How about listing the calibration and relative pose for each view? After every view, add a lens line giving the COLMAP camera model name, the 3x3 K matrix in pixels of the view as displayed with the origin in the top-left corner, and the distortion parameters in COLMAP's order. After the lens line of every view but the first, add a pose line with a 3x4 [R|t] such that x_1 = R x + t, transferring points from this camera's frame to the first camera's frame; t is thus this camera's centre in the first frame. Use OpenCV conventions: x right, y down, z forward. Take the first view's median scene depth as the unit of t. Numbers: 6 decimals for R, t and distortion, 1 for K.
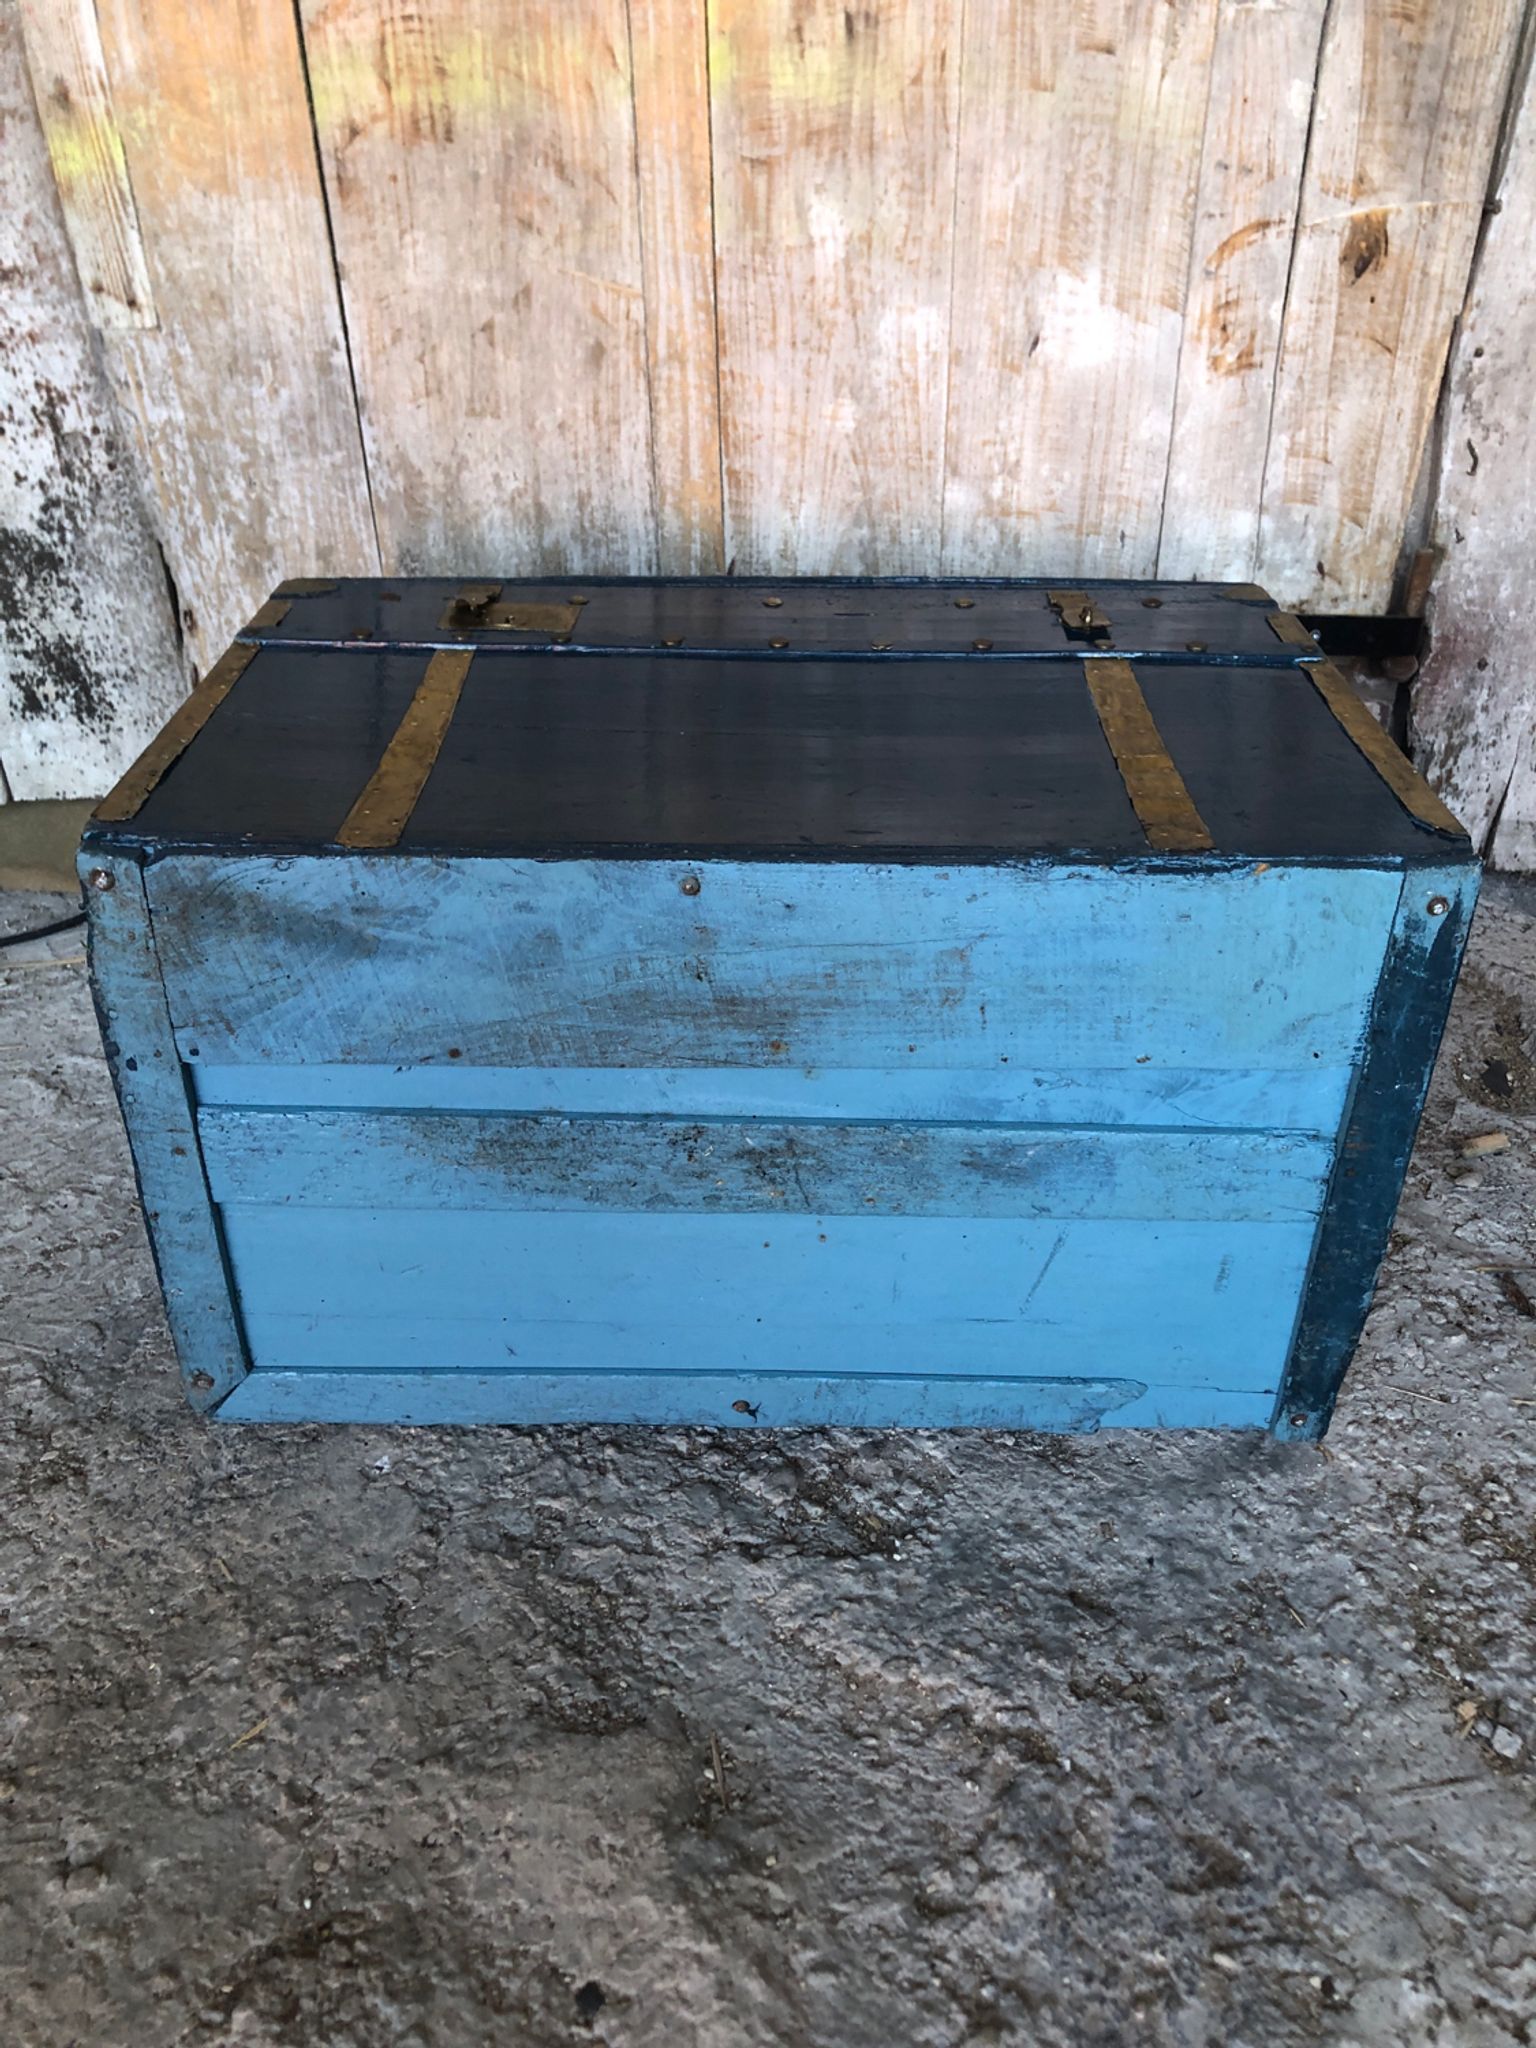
lens RADIAL K [[1690.9, 0, 783.7], [0, 1690.9, 1020.9], [0, 0, 1]] dist [-0.005470, 0.049630]
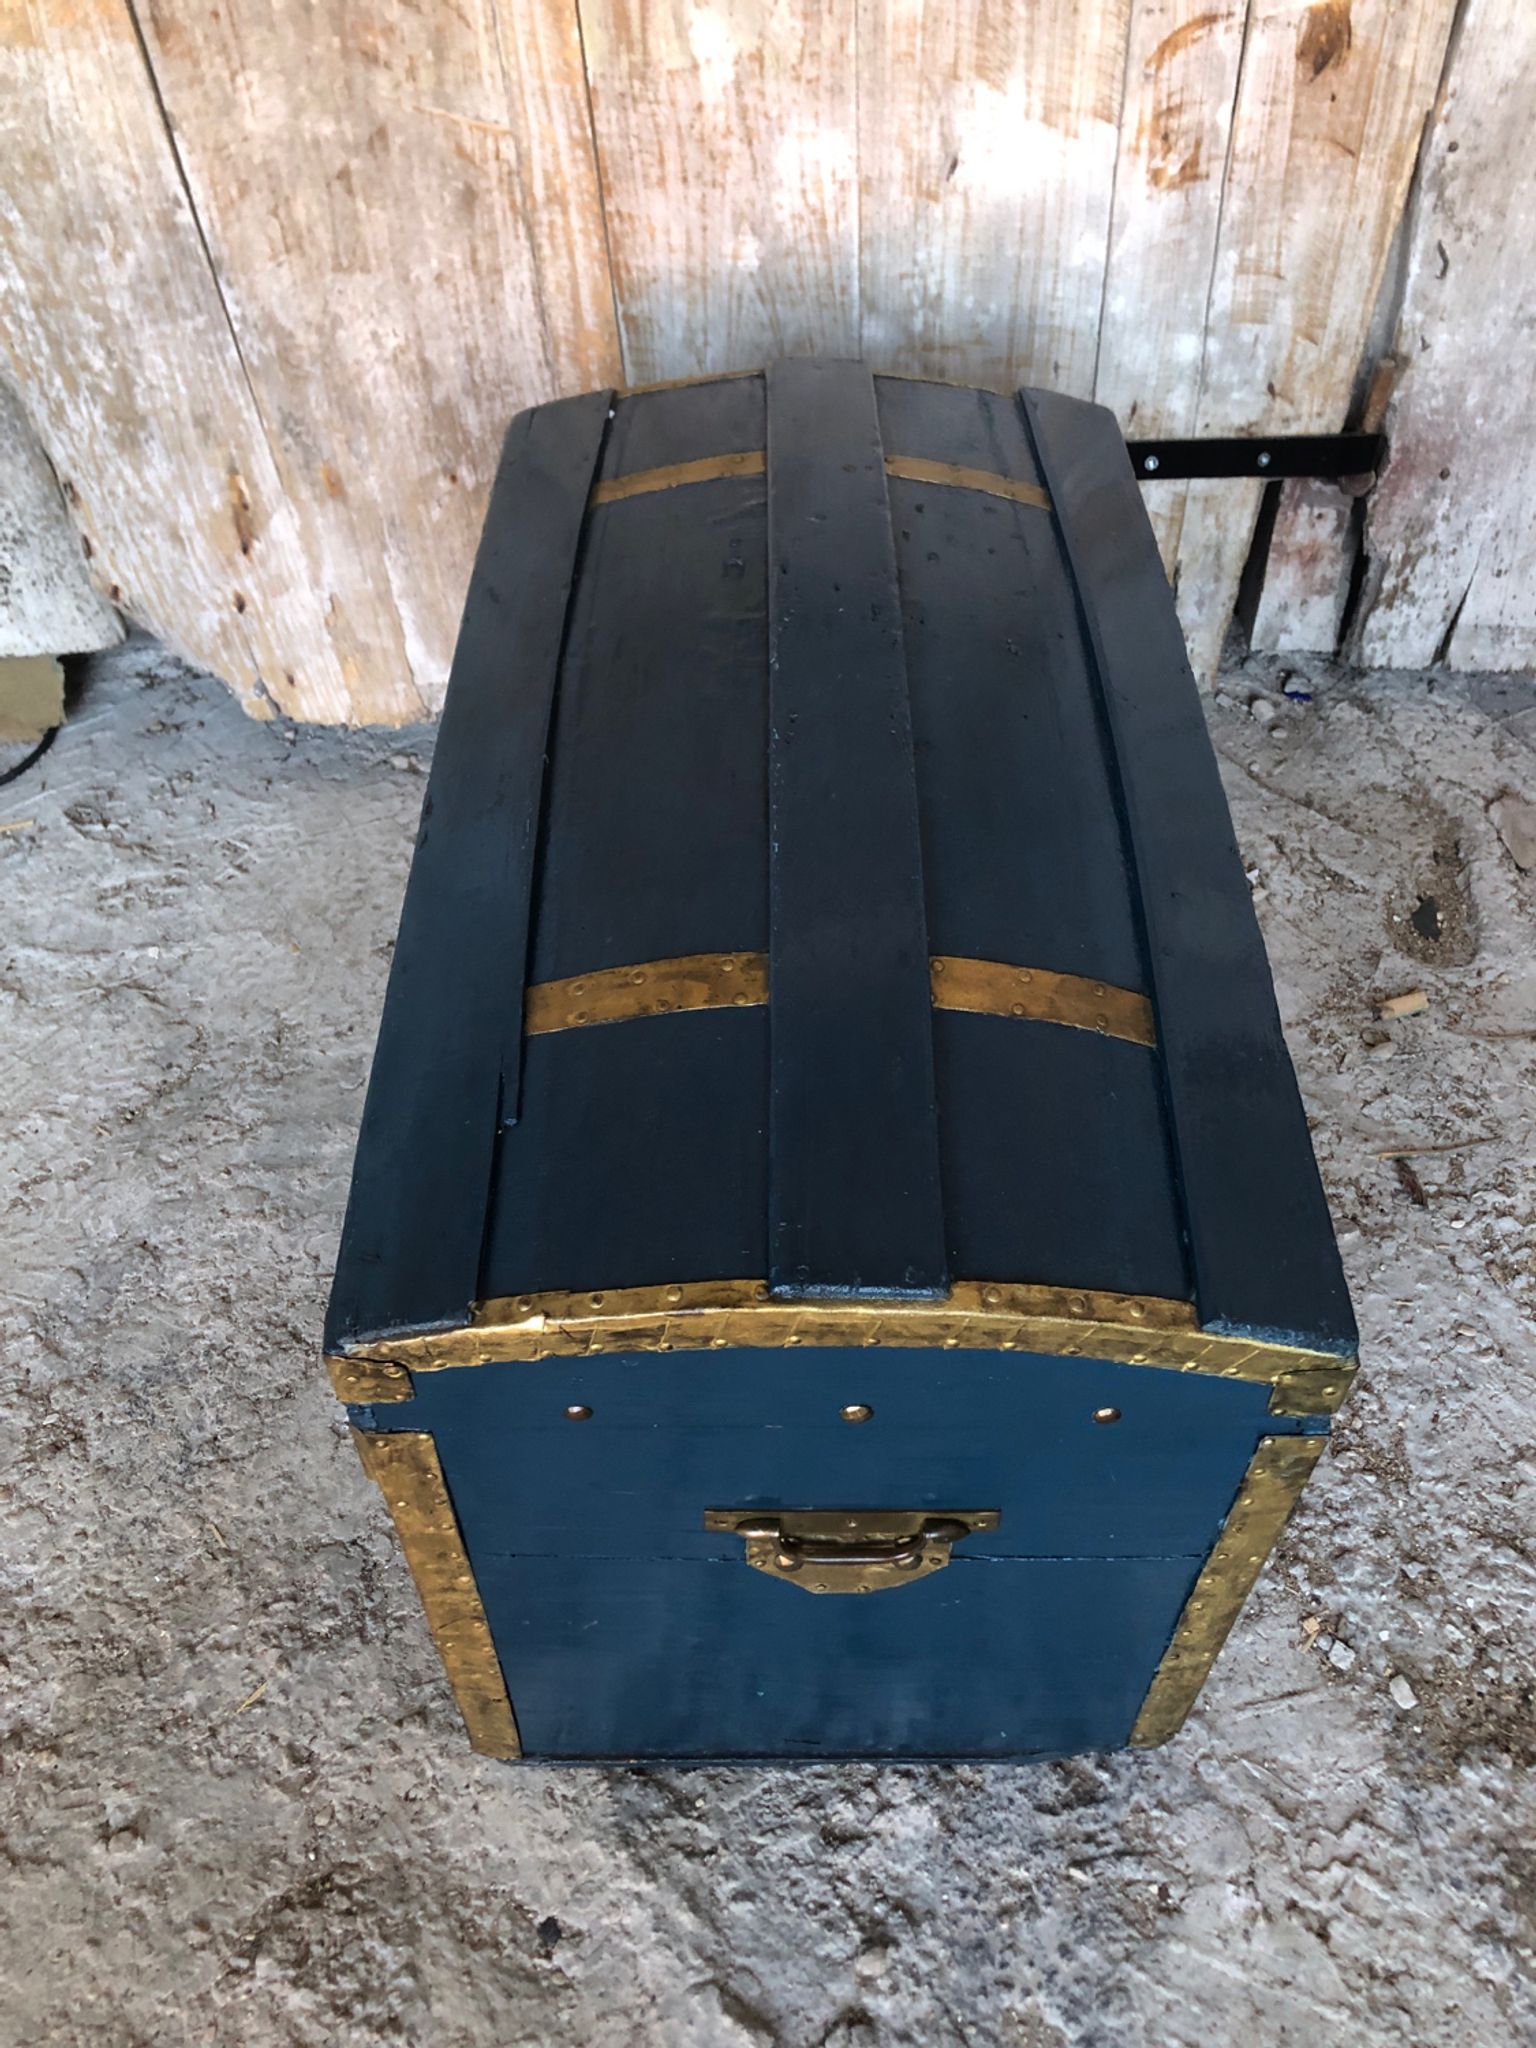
lens RADIAL K [[1690.9, 0, 781.4], [0, 1690.9, 1029.7], [0, 0, 1]] dist [-0.005470, 0.049630]
pose [[0.999136, -0.037623, -0.017636, 0.070154], [0.041058, 0.959151, 0.279899, -0.270998], [0.006385, -0.280381, 0.959867, 0.013928]]
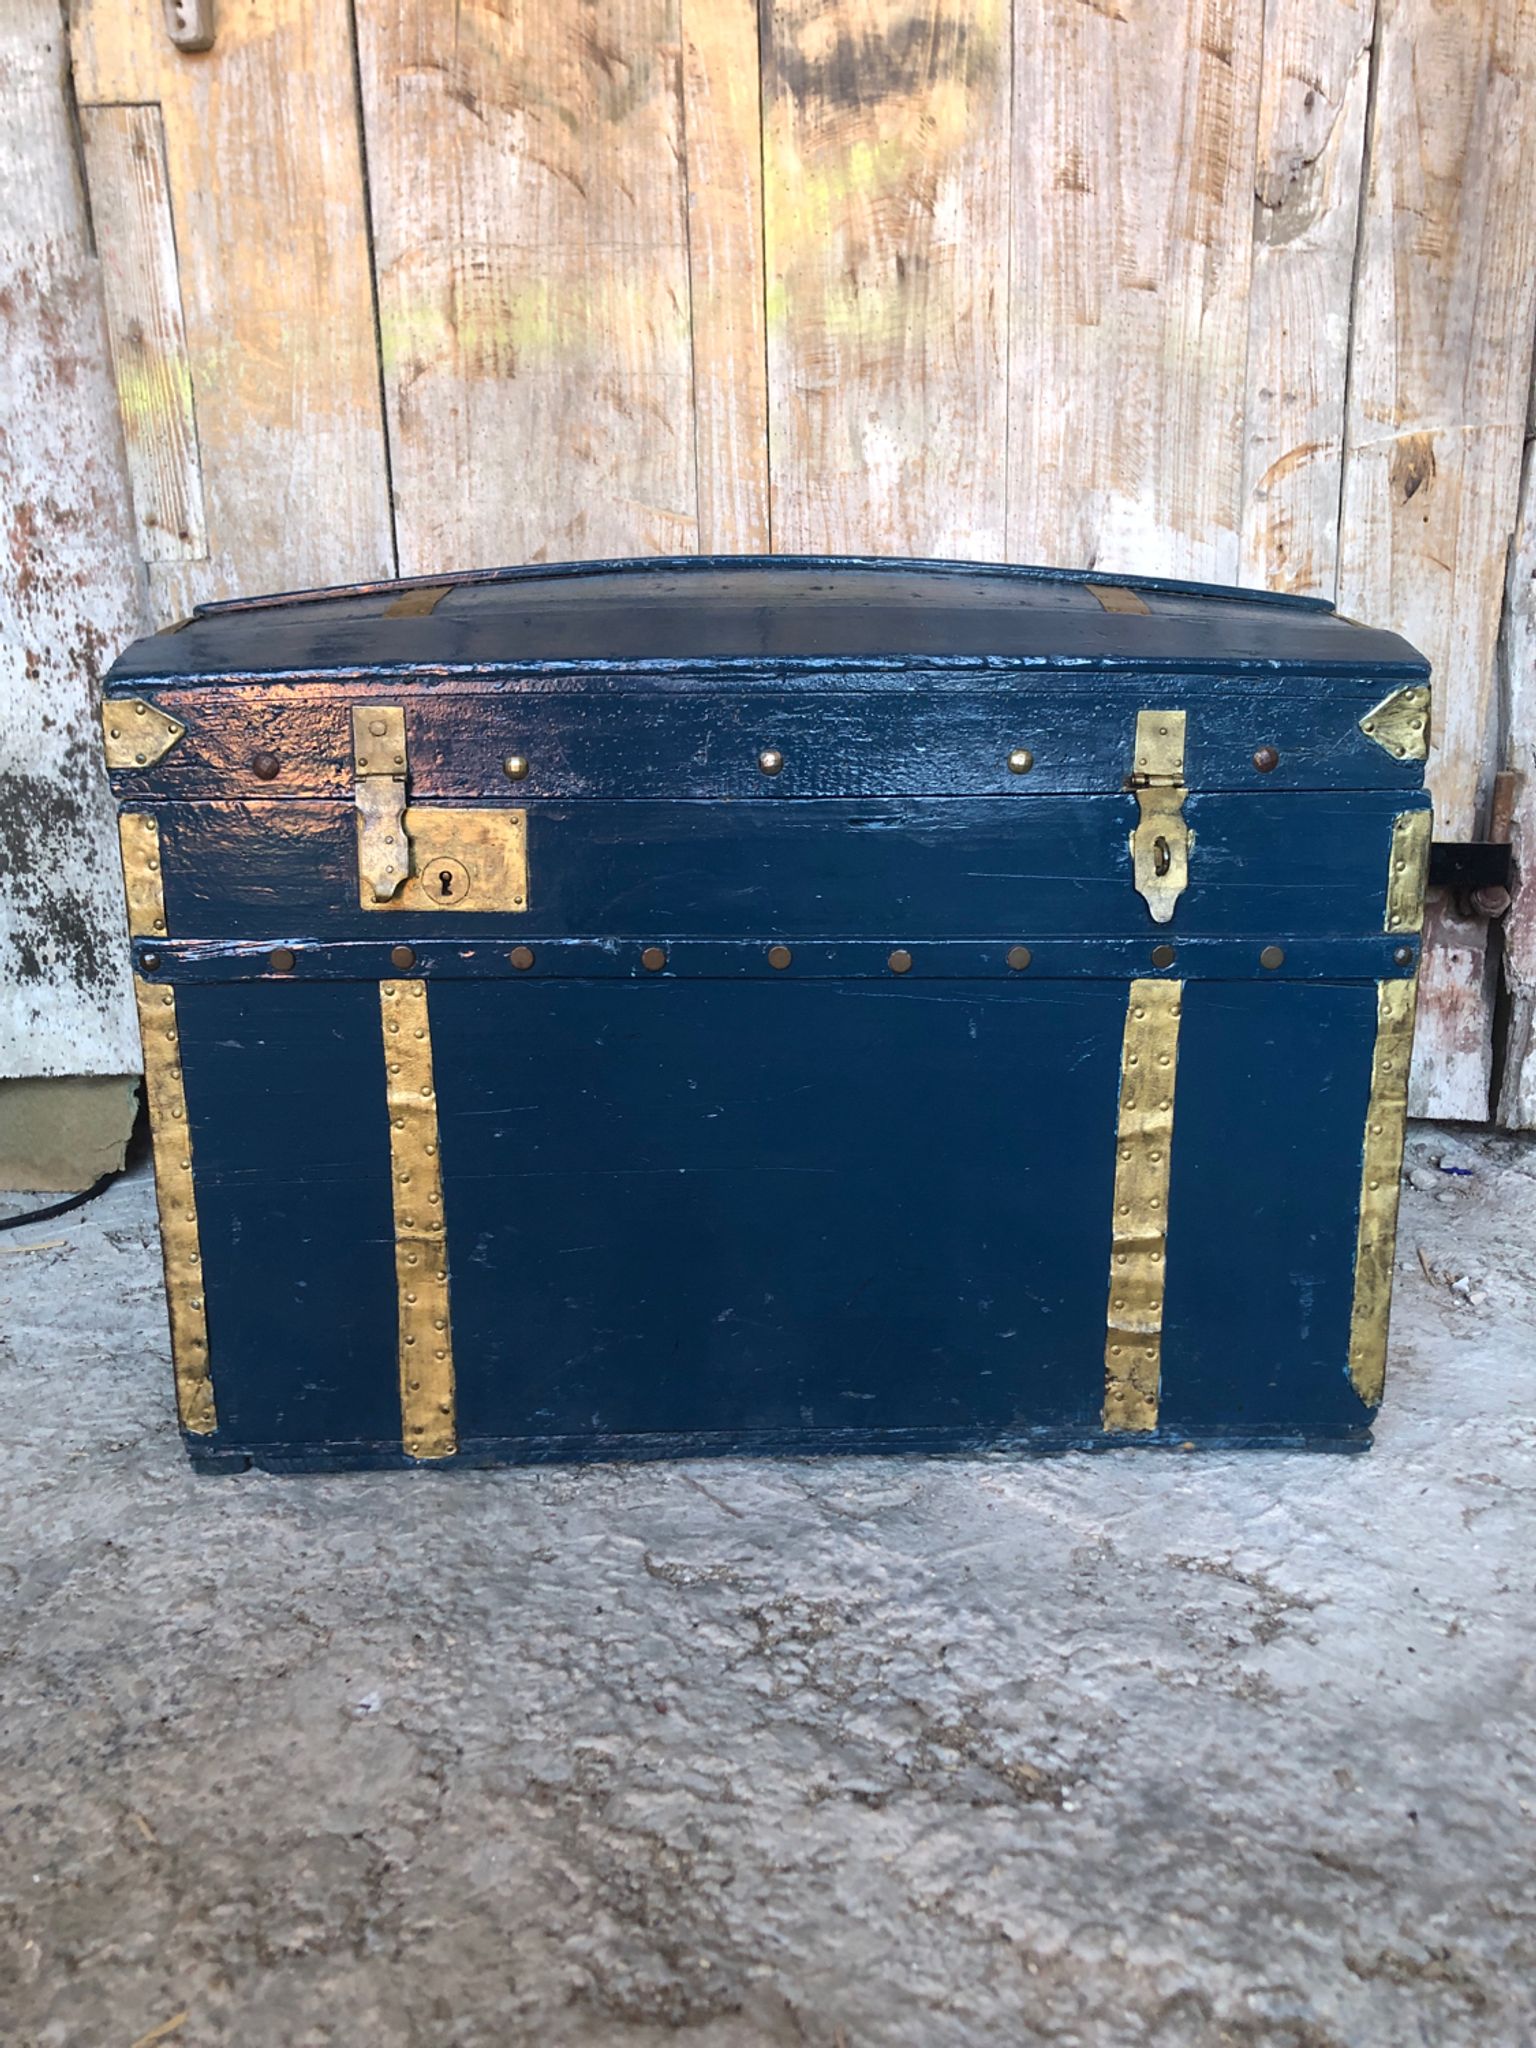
lens RADIAL K [[1690.9, 0, 785.3], [0, 1690.9, 1031.8], [0, 0, 1]] dist [-0.005470, 0.049630]
pose [[0.999886, -0.012068, 0.009088, -0.054185], [0.014333, 0.947923, -0.318177, 0.215478], [-0.004775, 0.318271, 0.947988, 0.185440]]
